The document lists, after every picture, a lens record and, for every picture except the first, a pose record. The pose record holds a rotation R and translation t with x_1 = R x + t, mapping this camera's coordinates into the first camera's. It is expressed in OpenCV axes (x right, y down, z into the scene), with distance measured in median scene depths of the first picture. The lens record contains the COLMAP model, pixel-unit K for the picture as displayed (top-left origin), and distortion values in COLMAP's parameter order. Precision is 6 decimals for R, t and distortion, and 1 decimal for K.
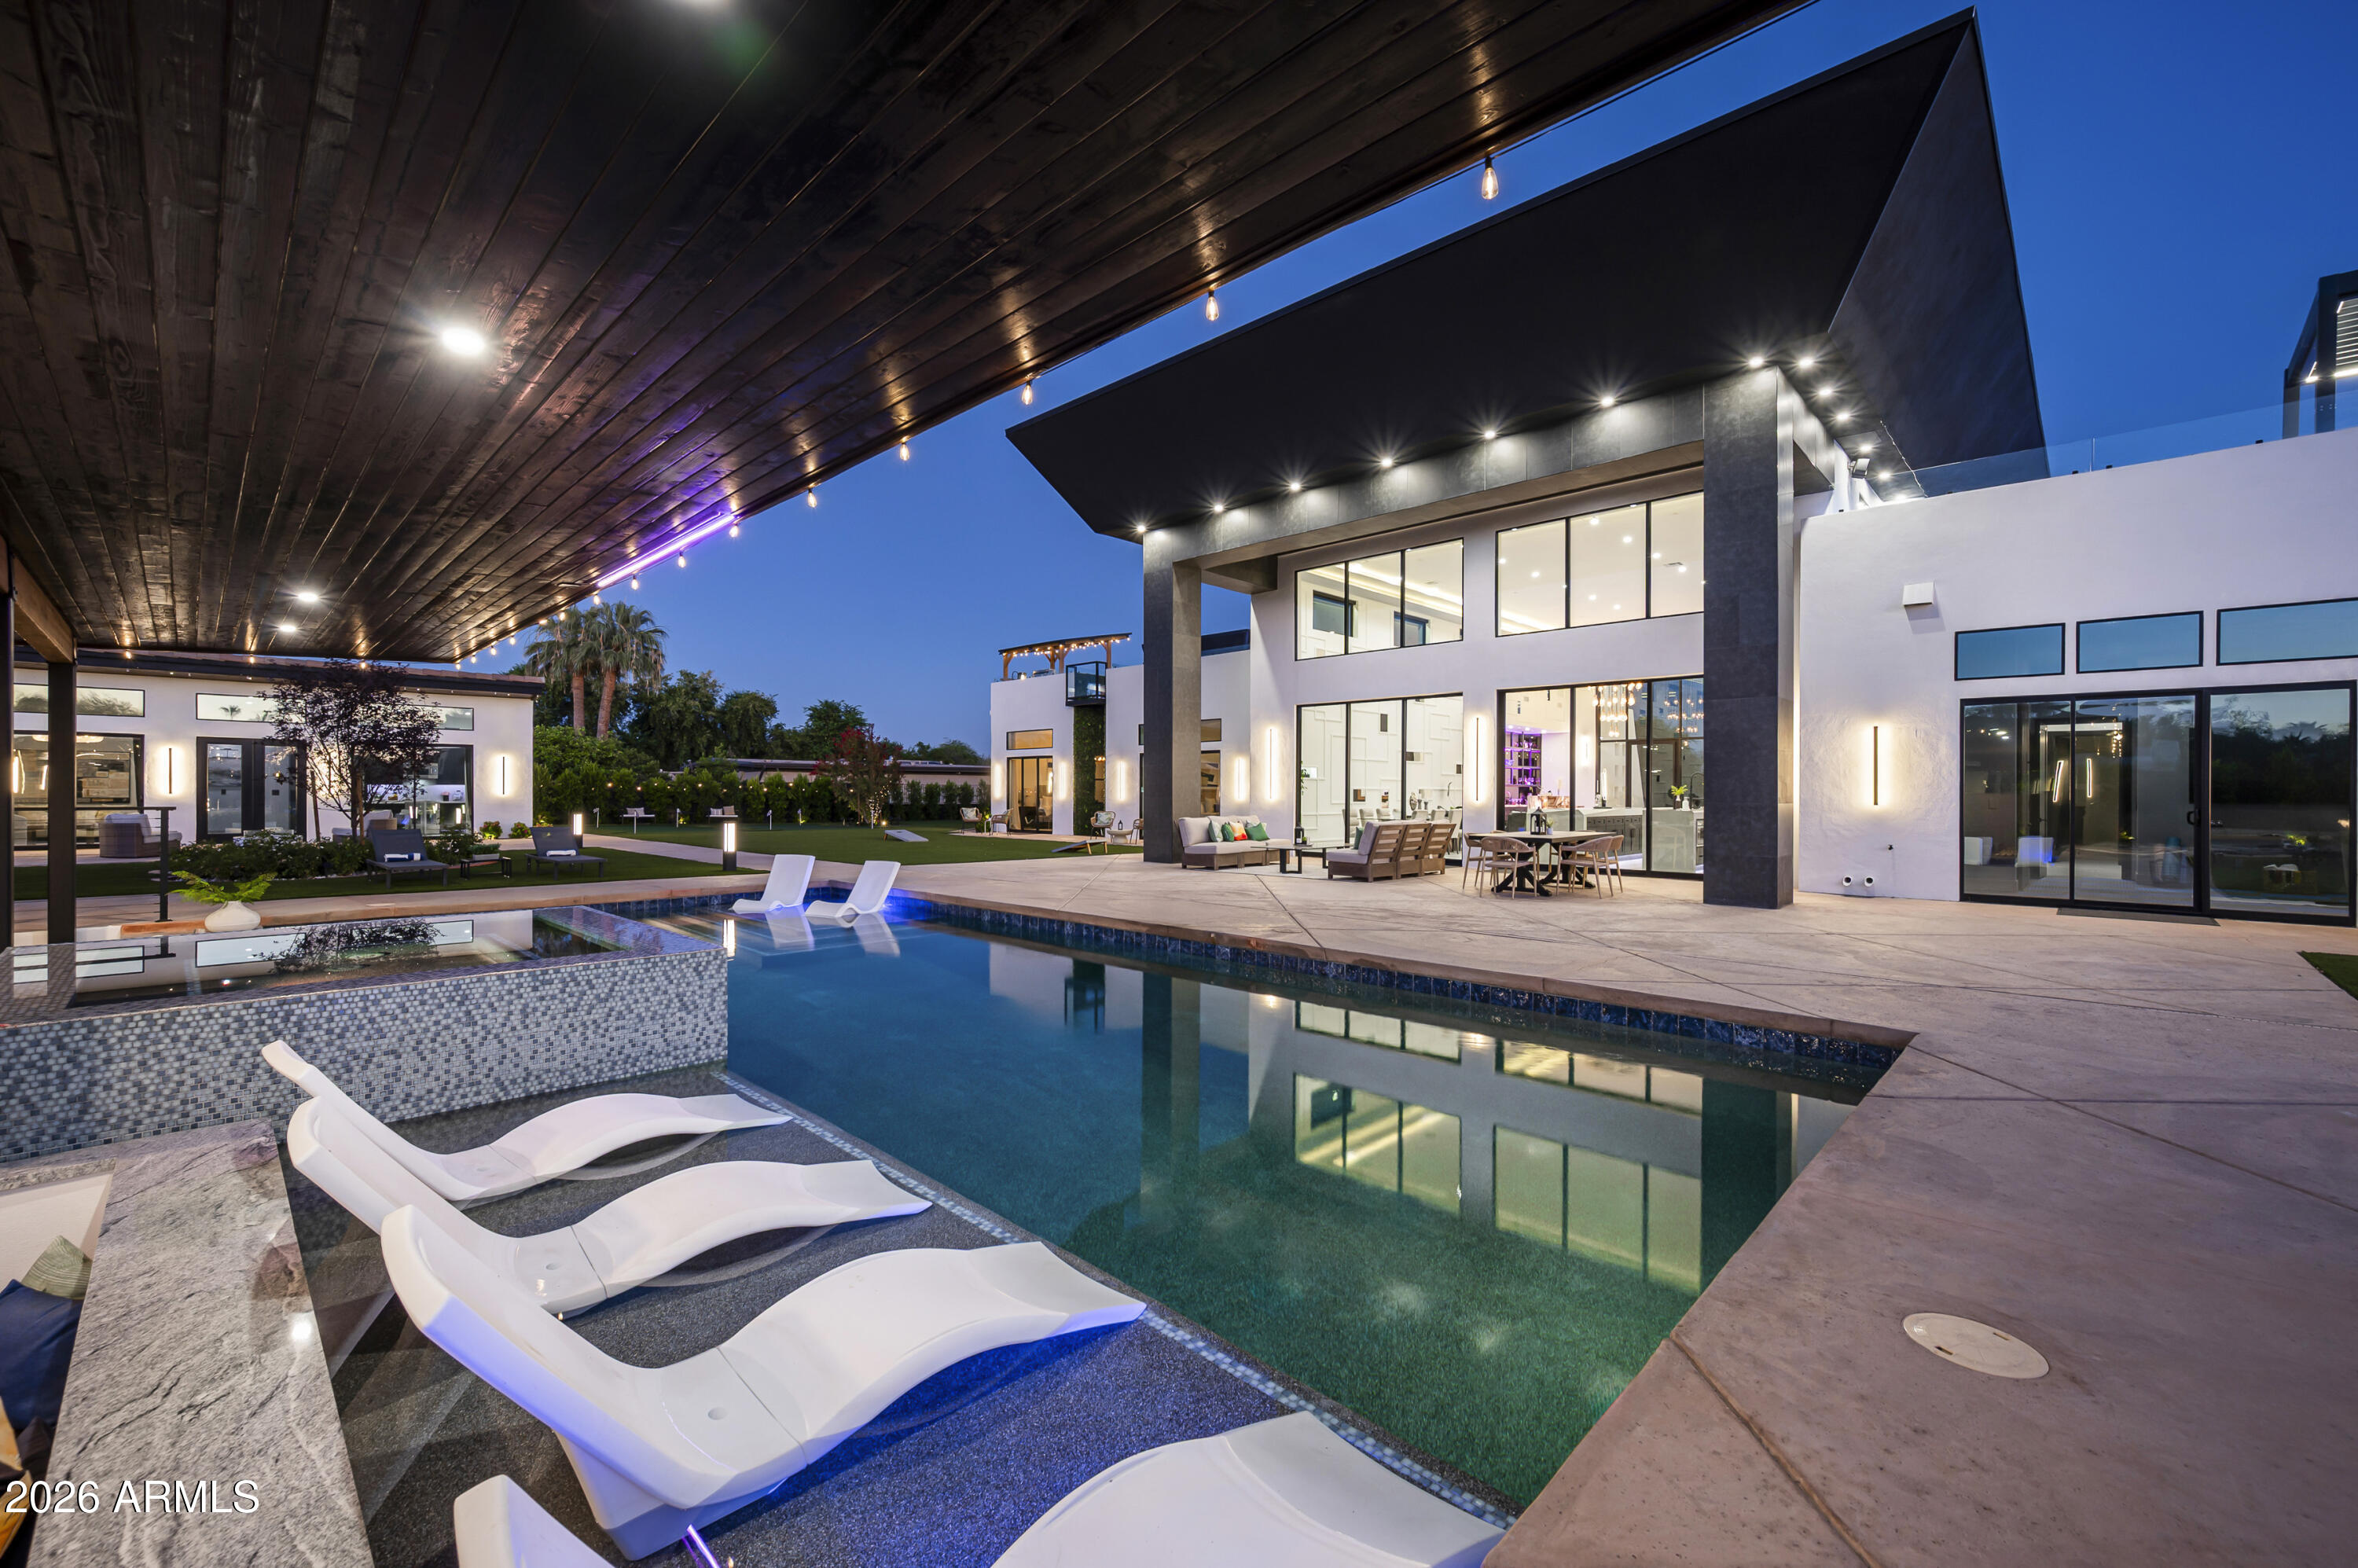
lens RADIAL K [[920.1, 0, 1162.8], [0, 920.1, 782.9], [0, 0, 1]] dist [-0.002181, -0.000043]
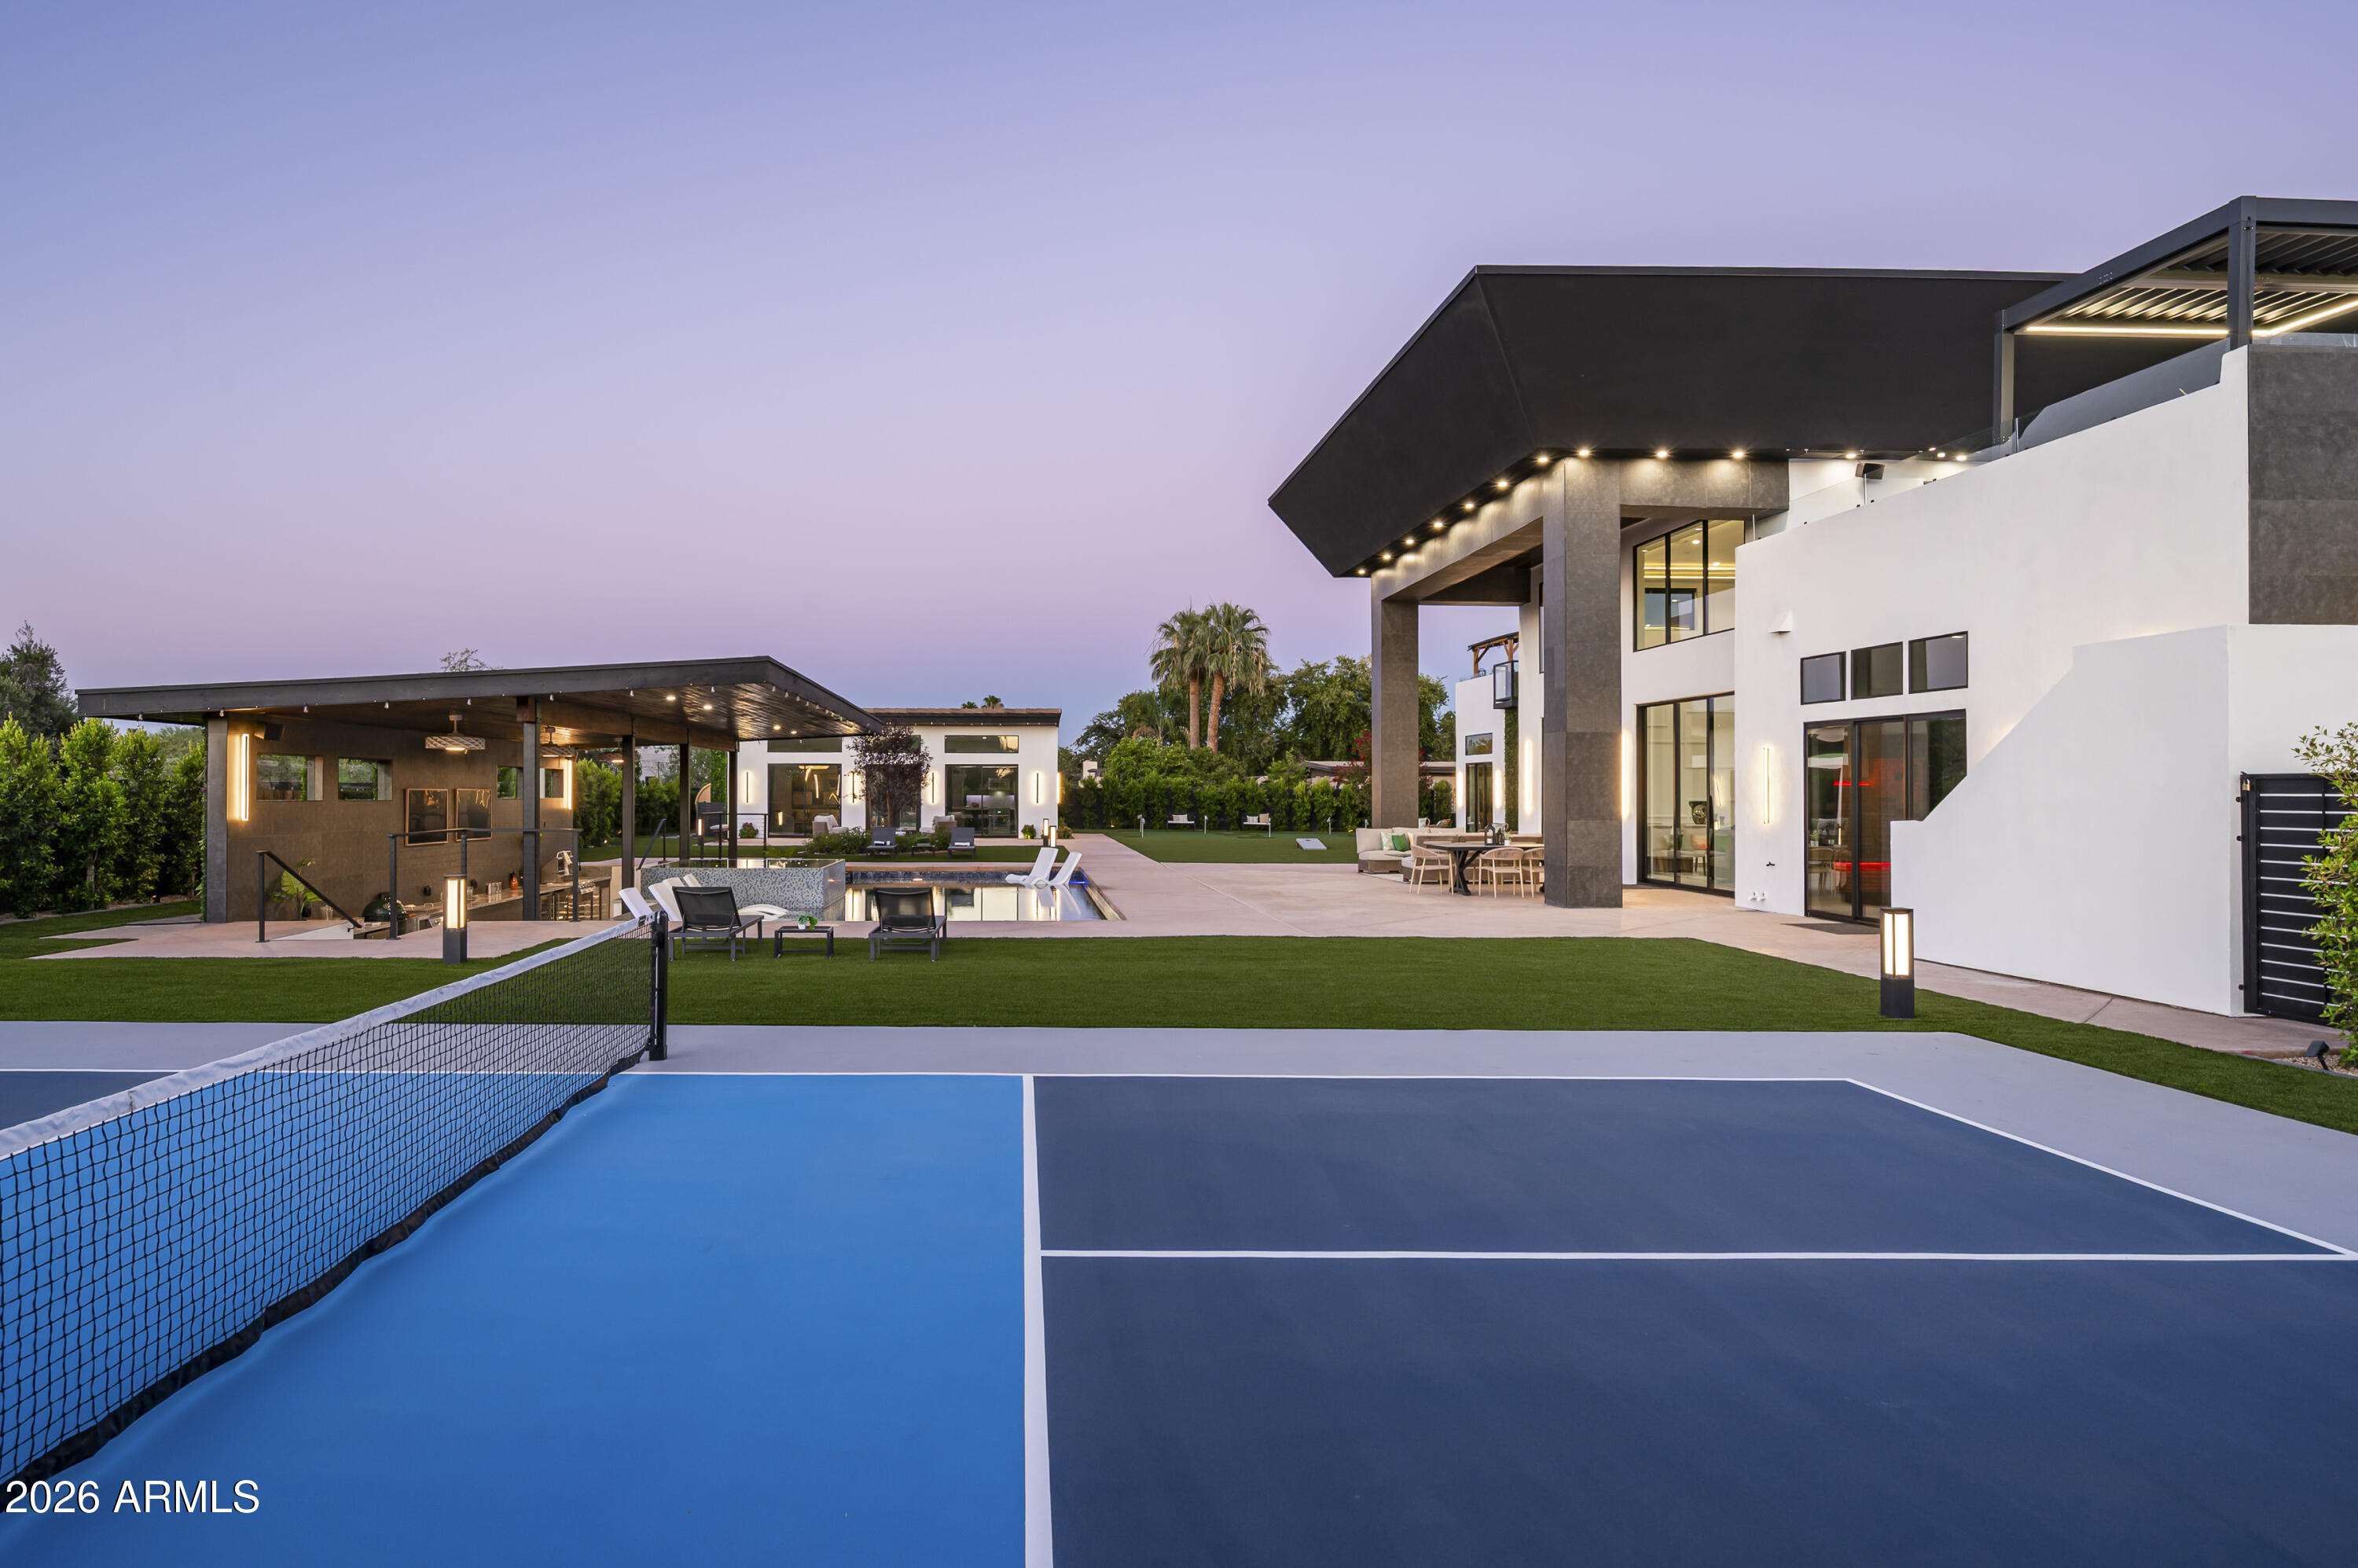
lens RADIAL K [[1327.9, 0, 1179.2], [0, 1327.9, 785.6], [0, 0, 1]] dist [0.000716, 0.000066]
pose [[0.778716, -0.007802, -0.627328, 0.250812], [0.011107, 0.999937, 0.001351, -0.005702], [0.627278, -0.008019, 0.778754, -0.126093]]
